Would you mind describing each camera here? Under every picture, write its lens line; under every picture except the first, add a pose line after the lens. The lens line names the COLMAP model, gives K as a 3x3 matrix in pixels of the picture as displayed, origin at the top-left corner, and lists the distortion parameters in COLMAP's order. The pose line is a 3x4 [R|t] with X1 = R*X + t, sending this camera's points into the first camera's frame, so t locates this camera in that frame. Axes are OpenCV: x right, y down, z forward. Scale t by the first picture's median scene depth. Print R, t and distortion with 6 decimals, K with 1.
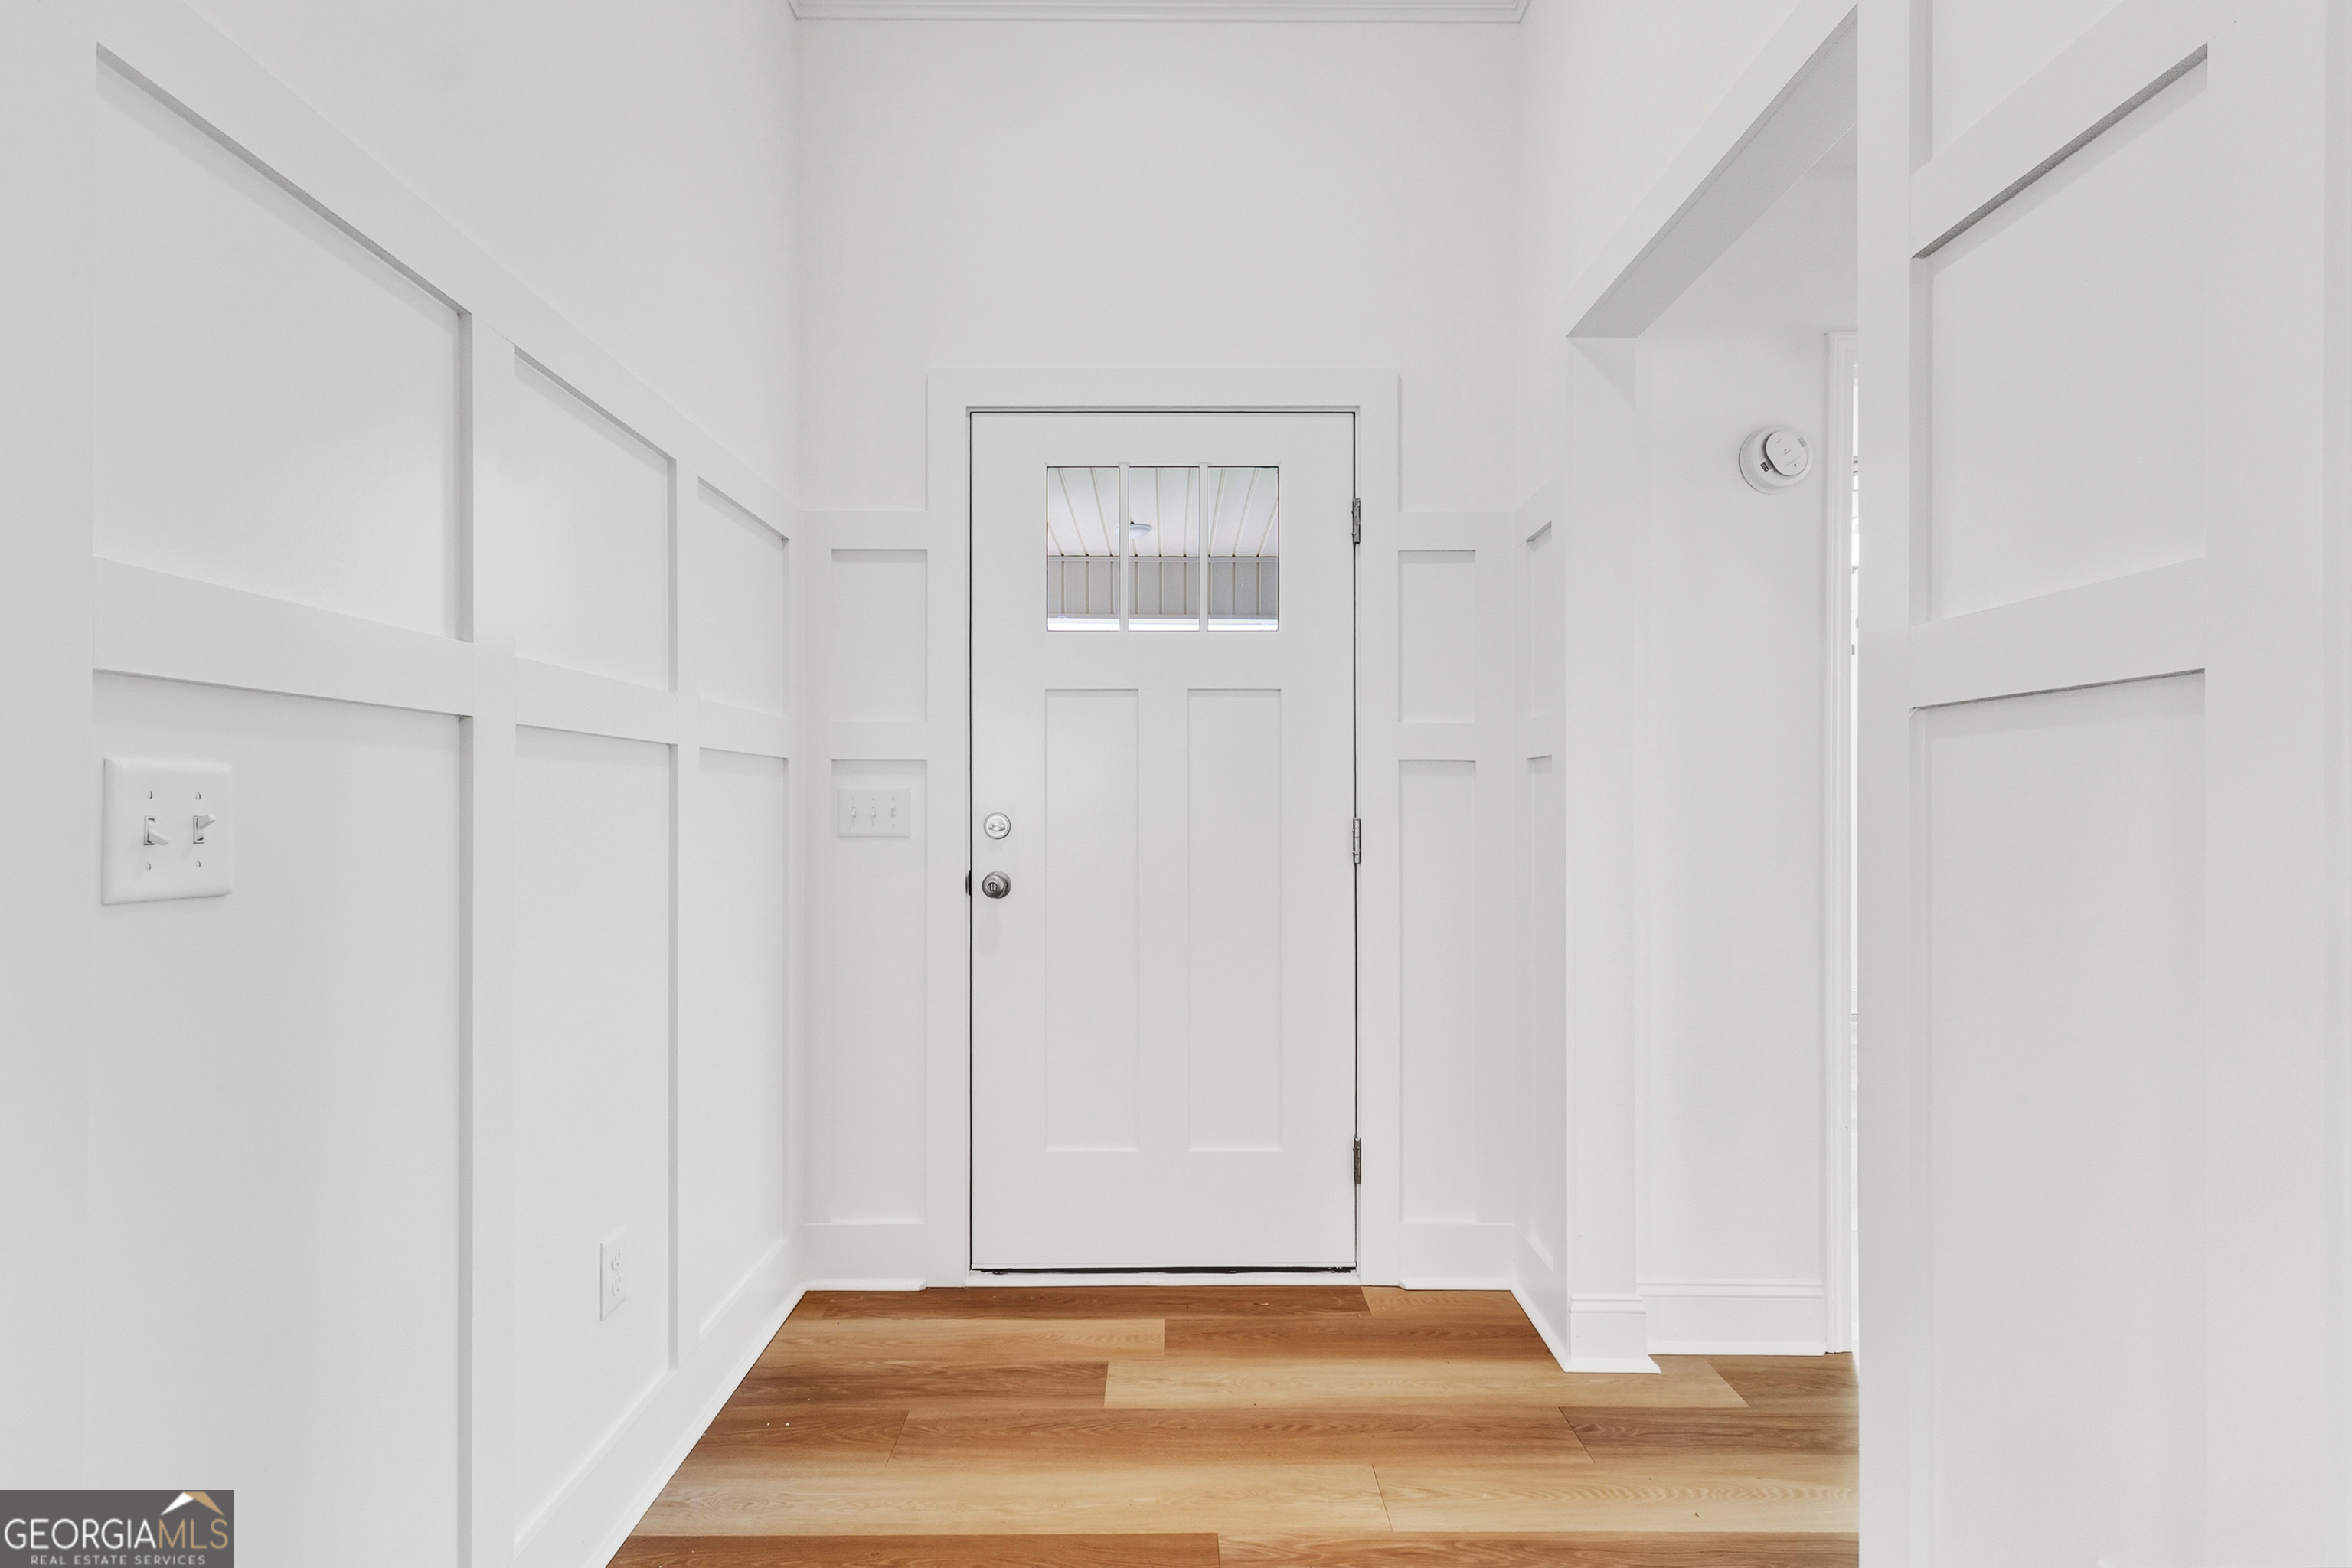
lens RADIAL K [[1110.0, 0, 1169.9], [0, 1110.0, 795.6], [0, 0, 1]] dist [0.004340, 0.001004]
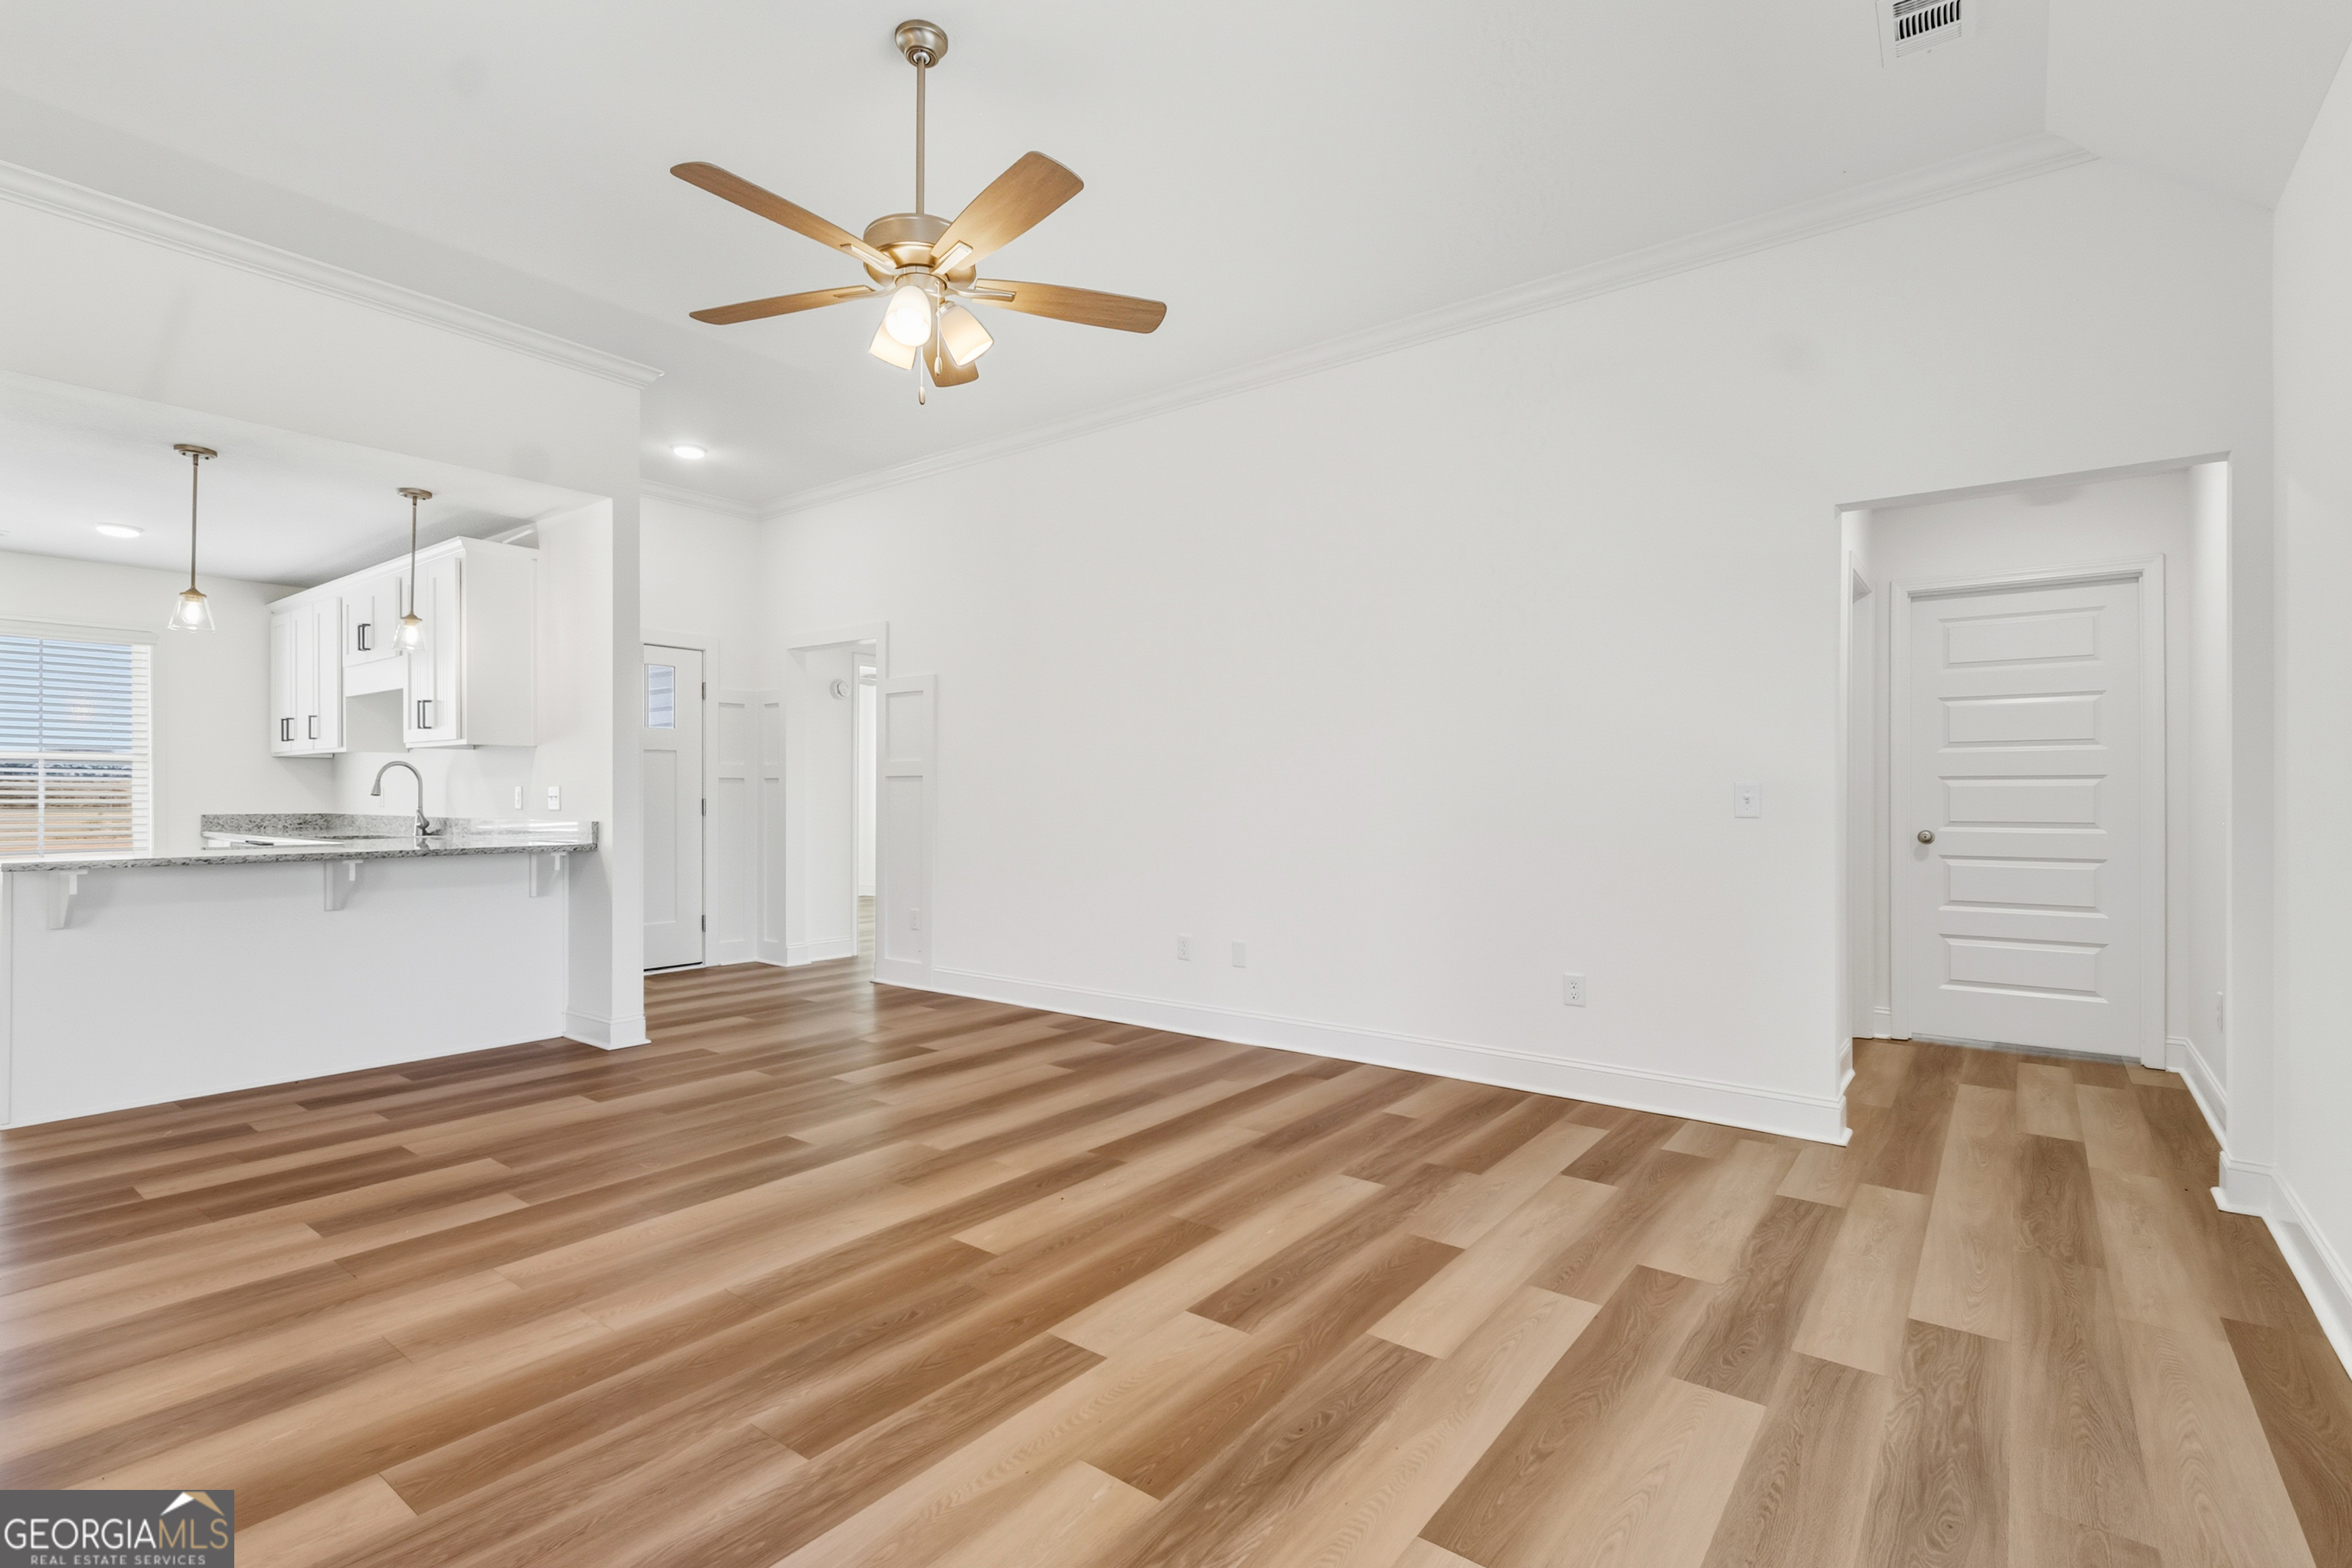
lens RADIAL K [[1110.0, 0, 1174.8], [0, 1110.0, 787.1], [0, 0, 1]] dist [0.004340, 0.001004]
pose [[0.619267, 0.000235, 0.785180, -1.410405], [-0.003301, 0.999992, 0.002304, -0.020959], [-0.785173, -0.004019, 0.619263, -1.801209]]
